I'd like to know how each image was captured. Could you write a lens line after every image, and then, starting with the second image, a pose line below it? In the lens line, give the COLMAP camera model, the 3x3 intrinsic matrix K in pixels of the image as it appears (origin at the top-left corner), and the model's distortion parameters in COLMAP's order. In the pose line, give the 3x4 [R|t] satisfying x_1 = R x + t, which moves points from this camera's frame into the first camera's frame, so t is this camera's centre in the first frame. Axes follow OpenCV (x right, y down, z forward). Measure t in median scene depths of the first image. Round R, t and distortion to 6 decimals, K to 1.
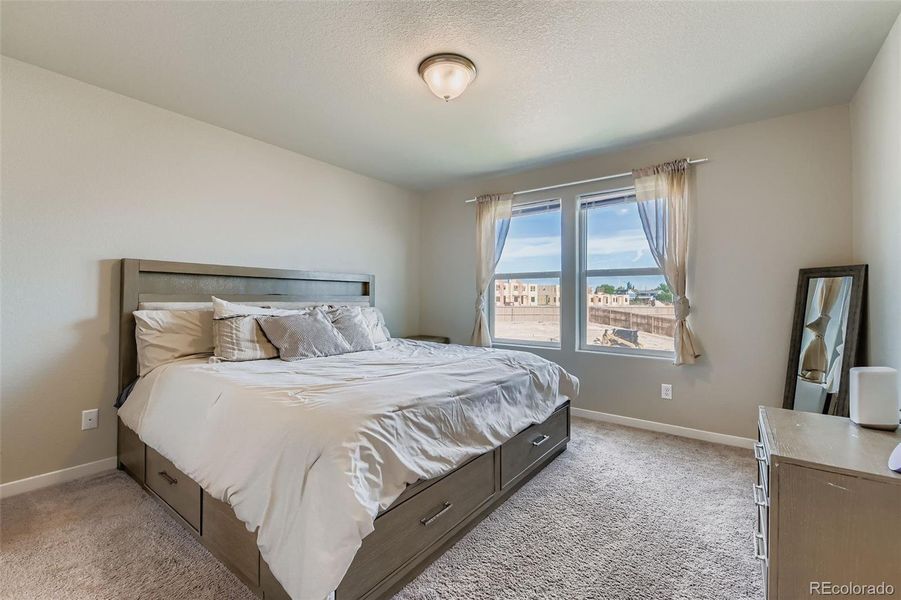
lens RADIAL K [[386.4, 0, 452.1], [0, 386.4, 298.4], [0, 0, 1]] dist [0.013364, -0.005310]
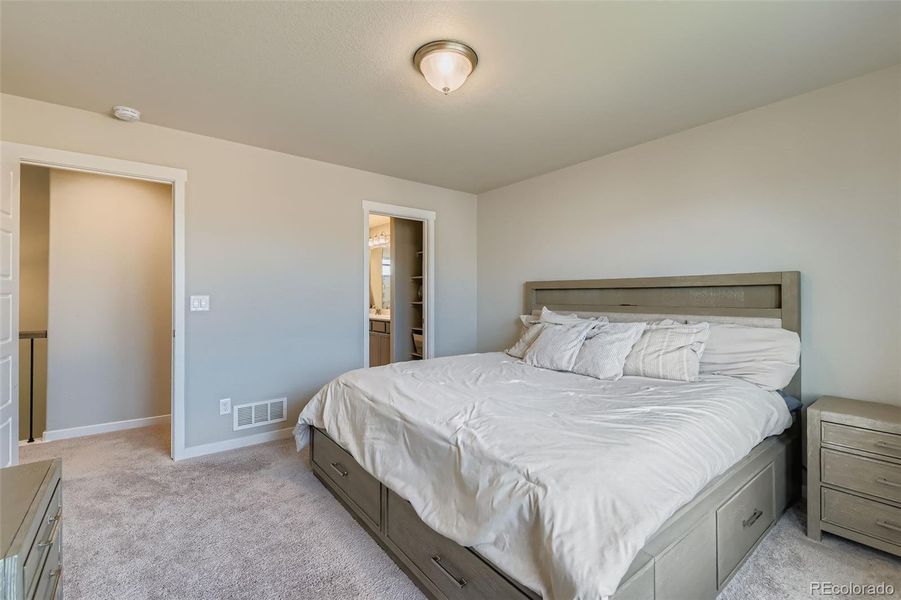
lens RADIAL K [[386.4, 0, 452.3], [0, 386.4, 297.0], [0, 0, 1]] dist [0.013364, -0.005310]
pose [[-0.260826, -0.004257, -0.965376, 0.606503], [-0.002695, 0.999990, -0.003681, -0.027102], [0.965382, 0.001642, -0.260835, 0.890478]]
